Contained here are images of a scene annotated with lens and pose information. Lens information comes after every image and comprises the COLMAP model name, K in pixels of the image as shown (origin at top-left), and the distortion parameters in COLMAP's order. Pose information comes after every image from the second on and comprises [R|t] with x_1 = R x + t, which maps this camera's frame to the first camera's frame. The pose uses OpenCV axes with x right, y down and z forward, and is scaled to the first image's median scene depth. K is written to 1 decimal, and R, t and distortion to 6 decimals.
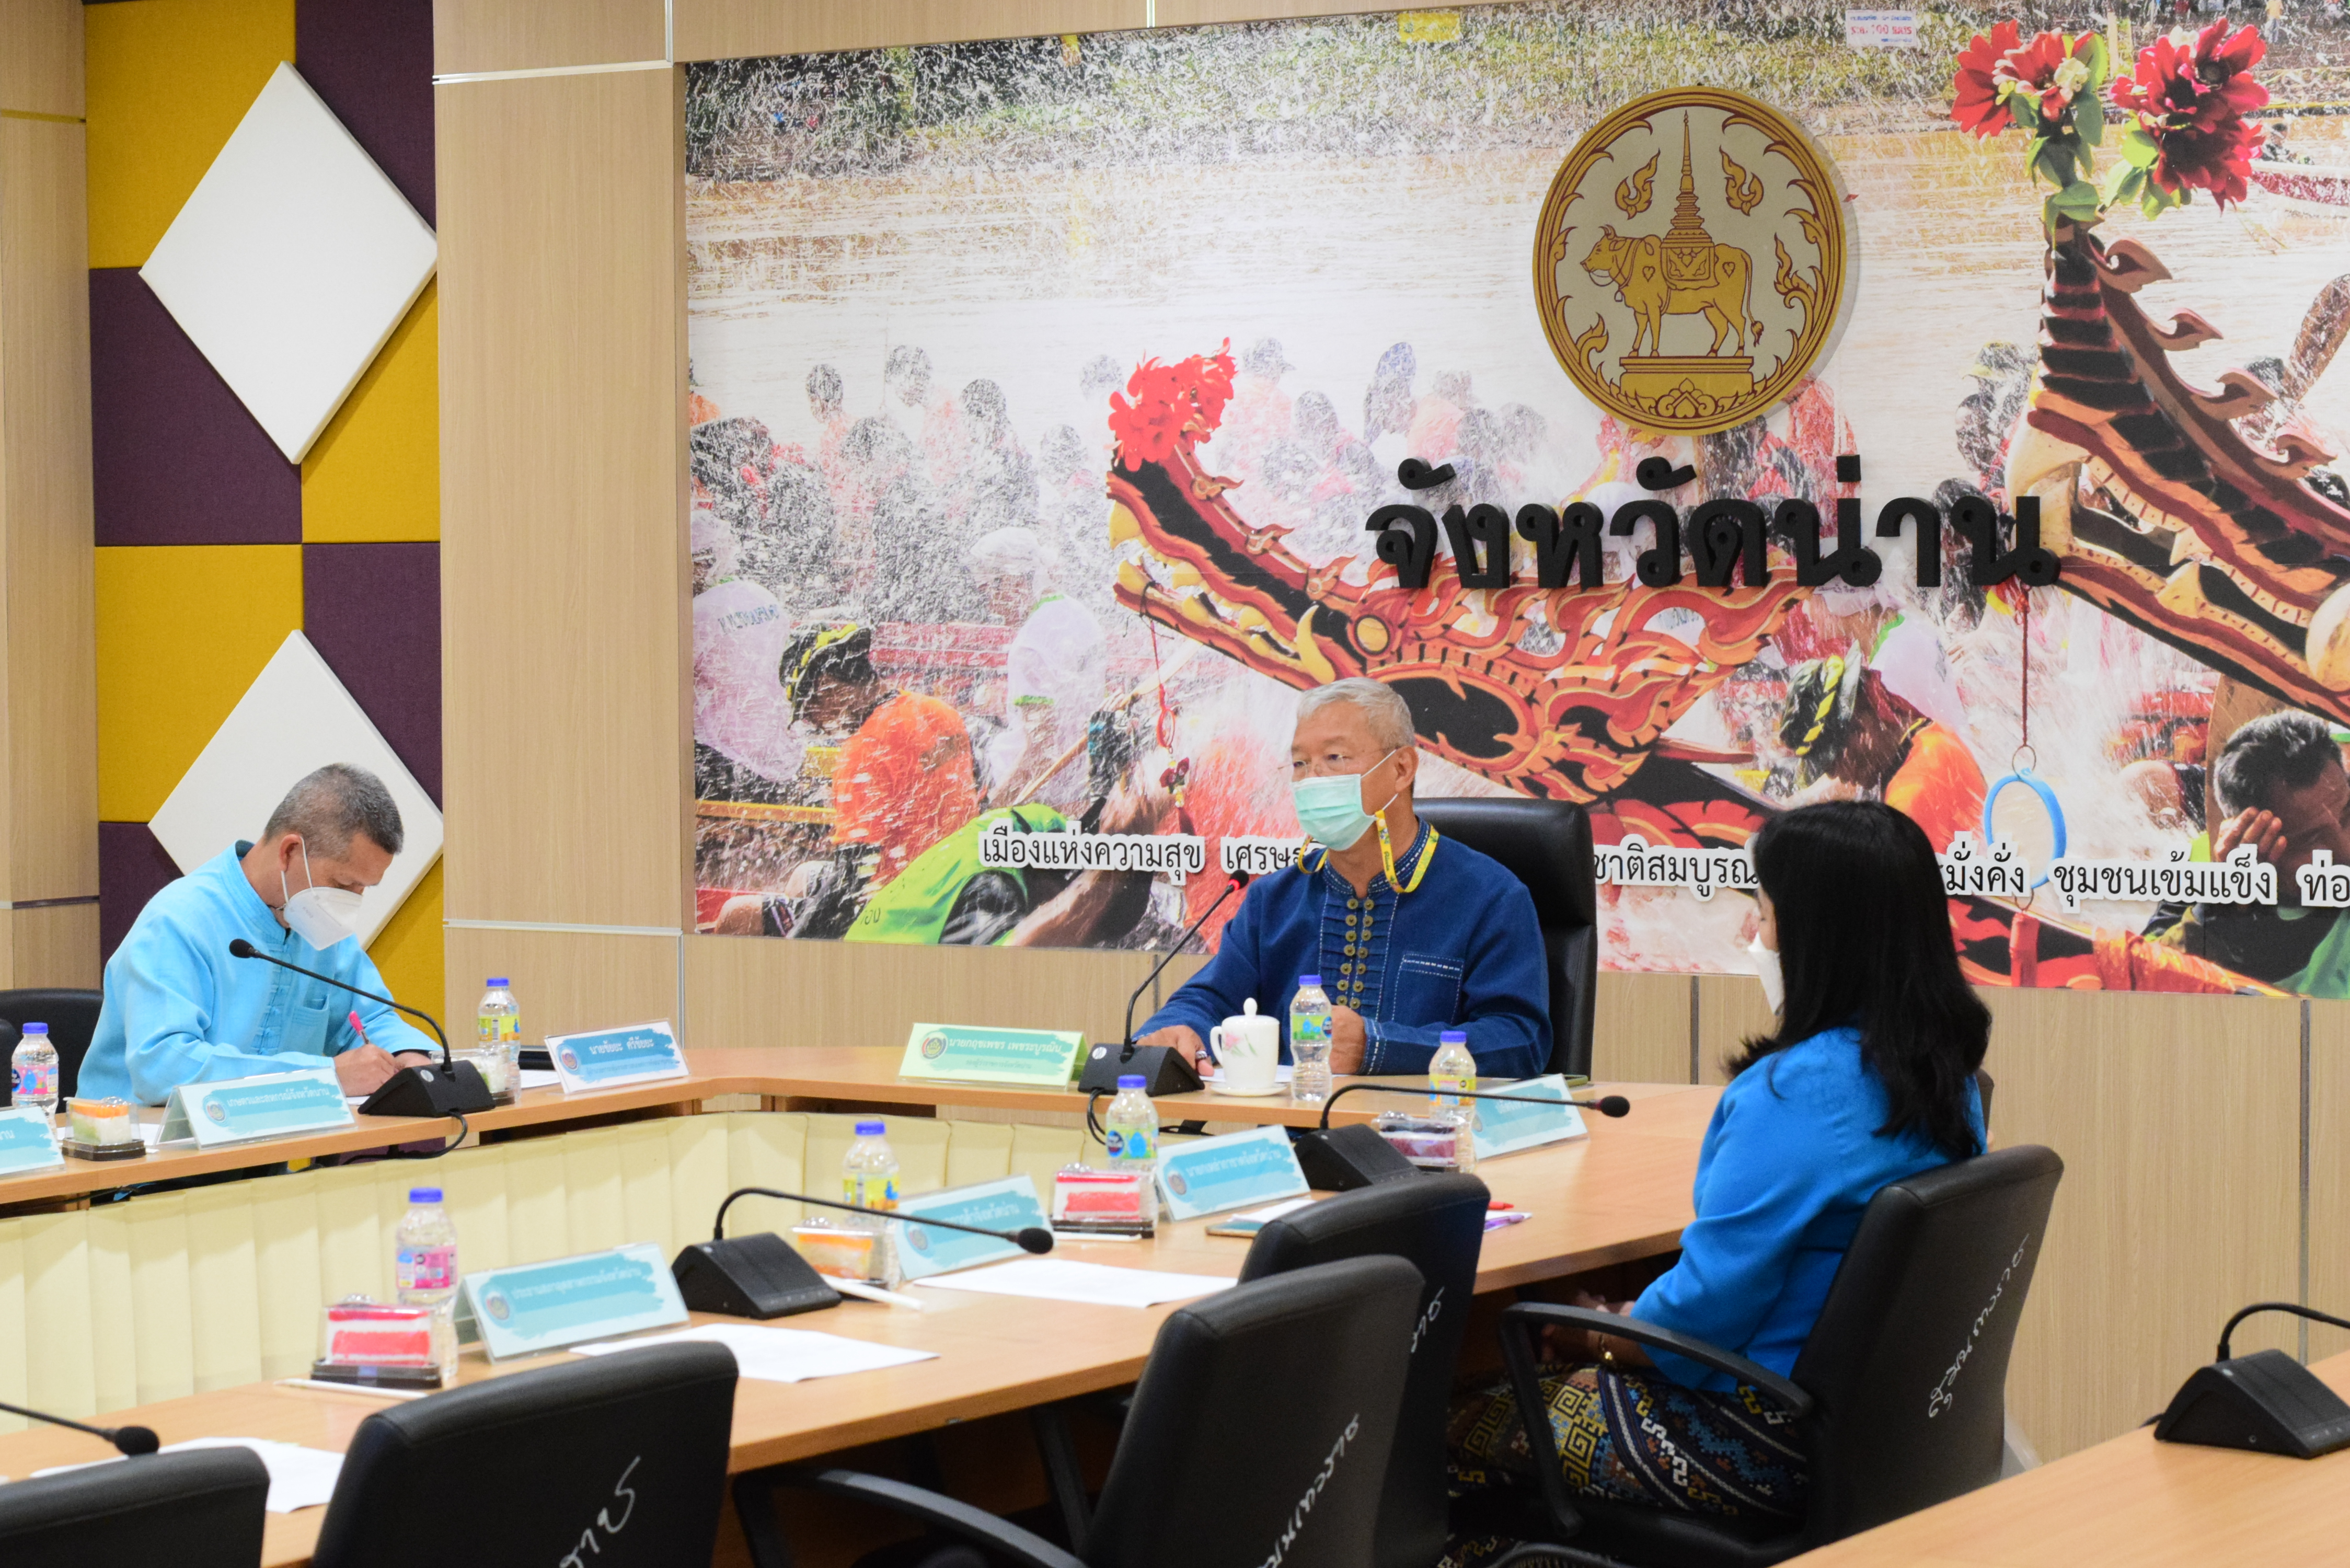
lens RADIAL K [[5156.6, 0, 1175.0], [0, 5156.6, 784.0], [0, 0, 1]] dist [-0.031893, -1.999605]
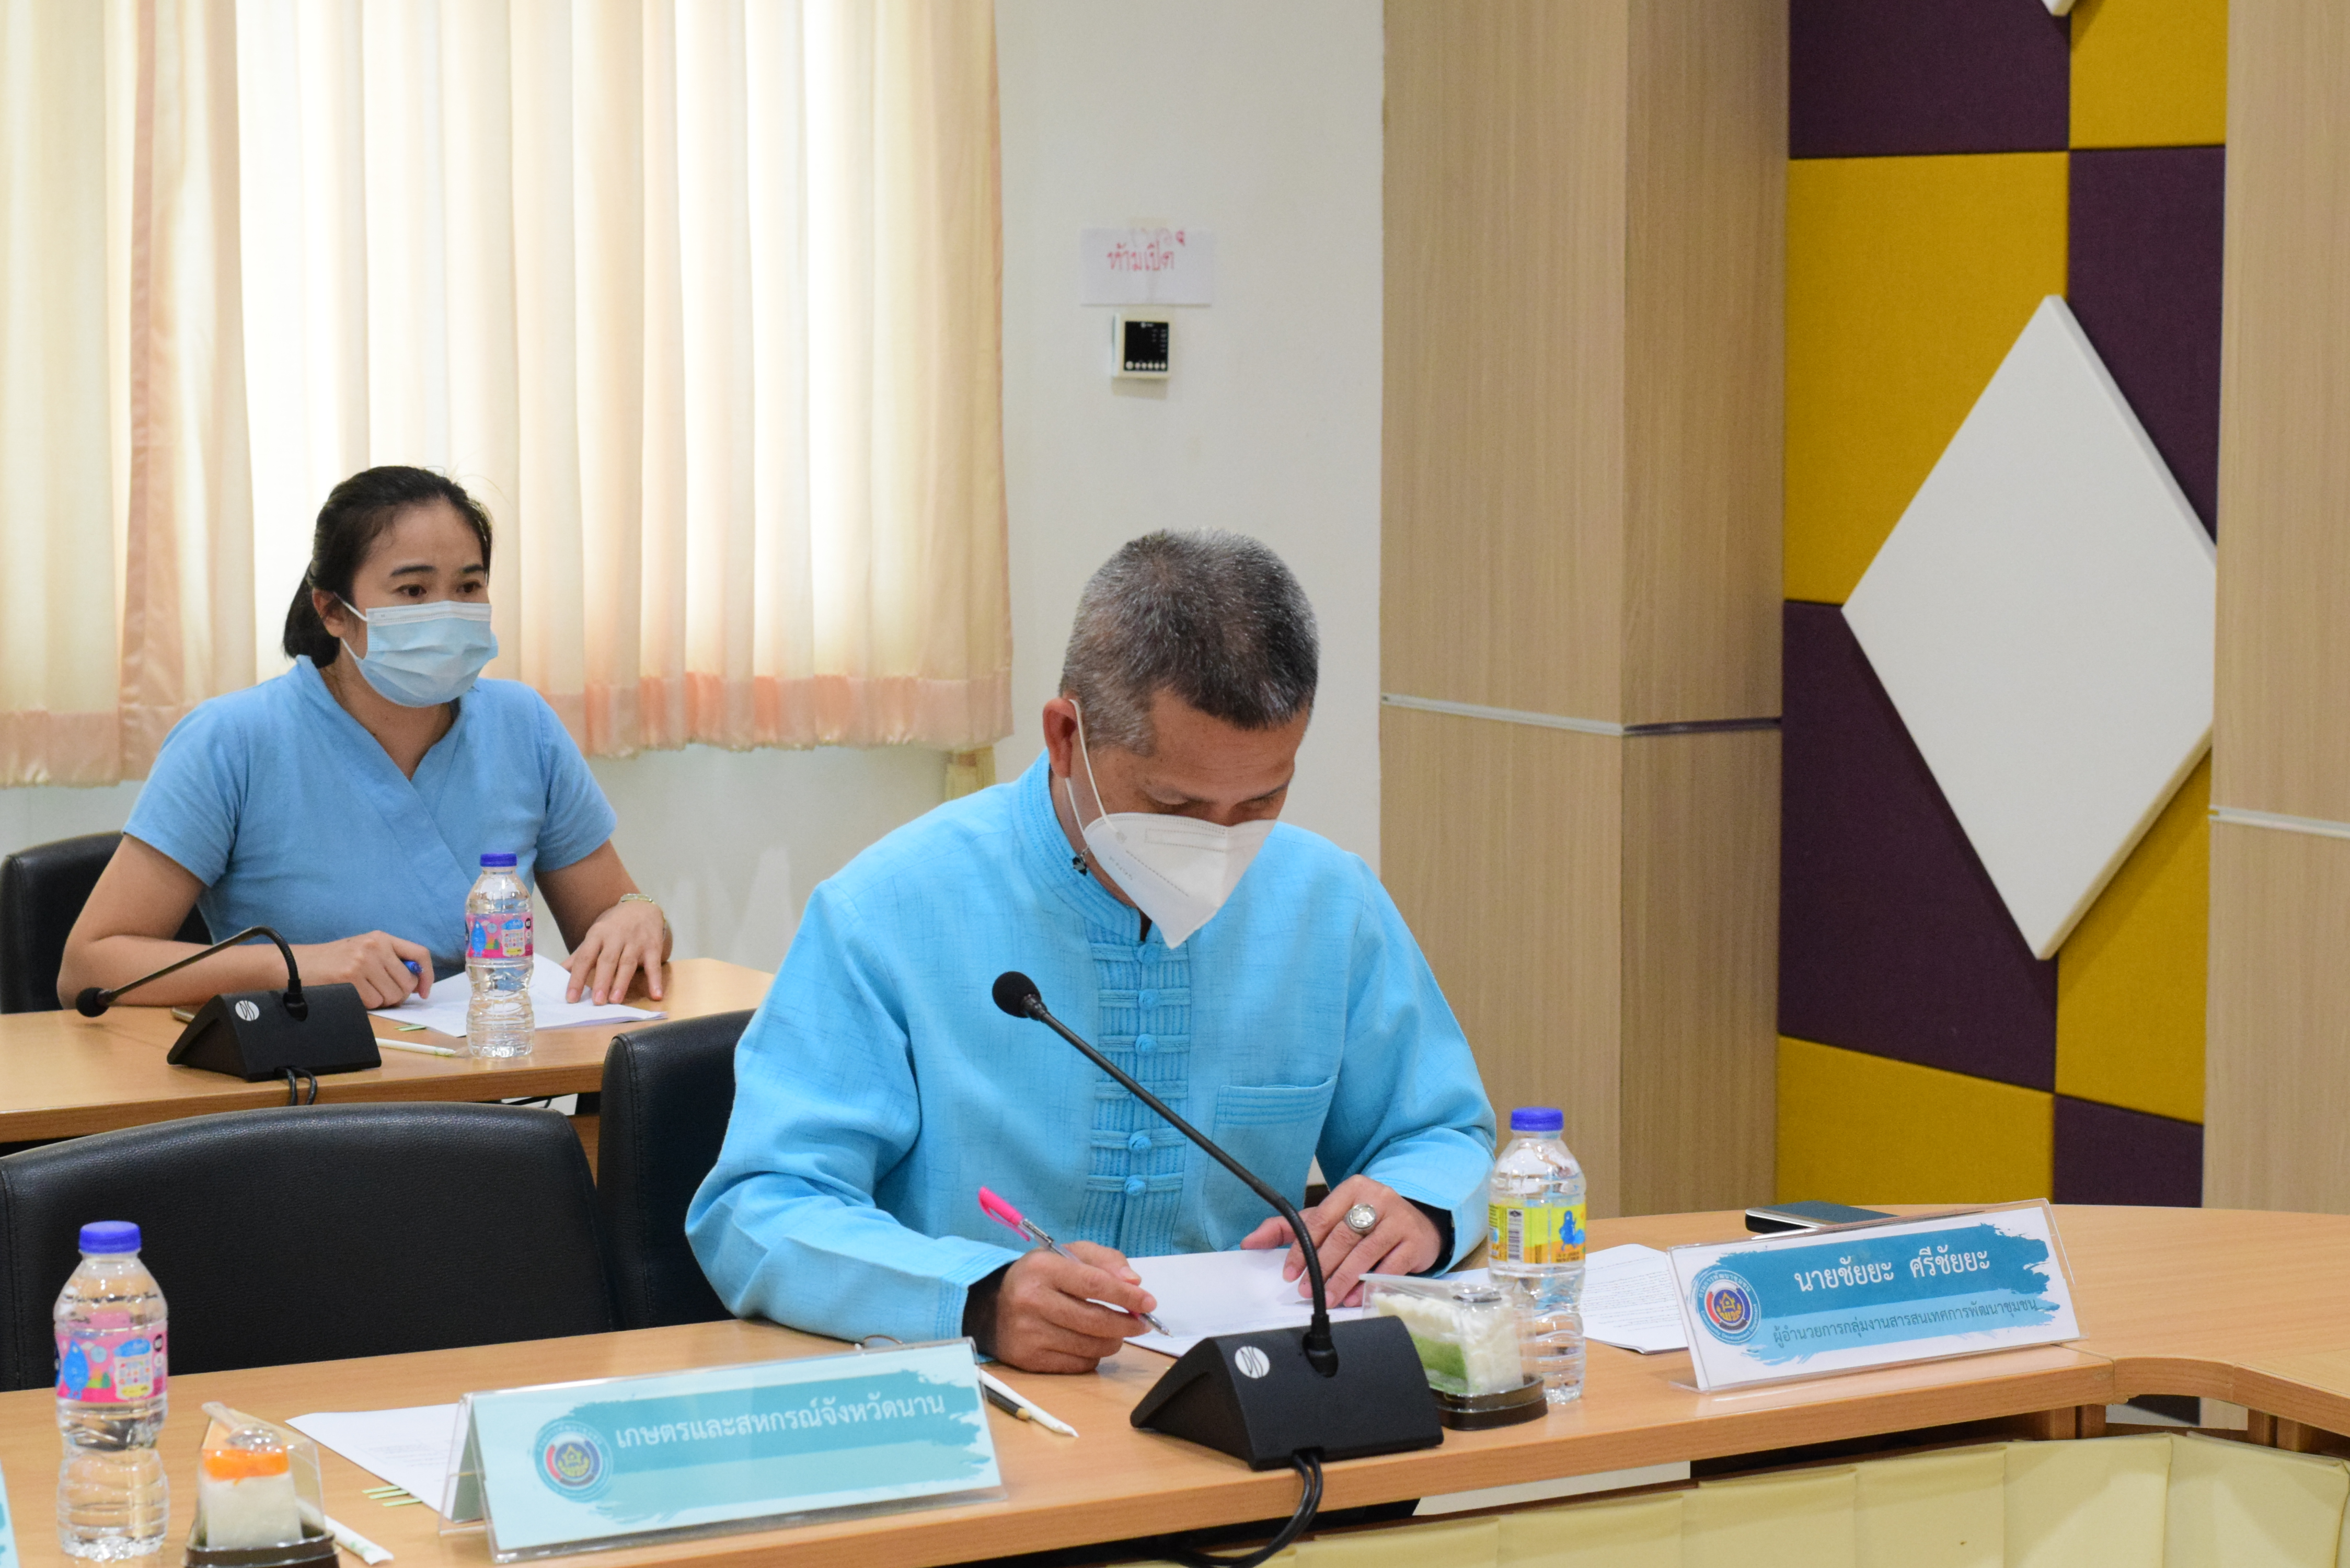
lens RADIAL K [[5156.6, 0, 1175.0], [0, 5156.6, 784.0], [0, 0, 1]] dist [-0.031893, -1.999605]
pose [[0.874751, 0.053382, -0.481623, 0.031045], [-0.023814, 0.997448, 0.067302, -0.011655], [0.483987, -0.047403, 0.873790, 0.450032]]
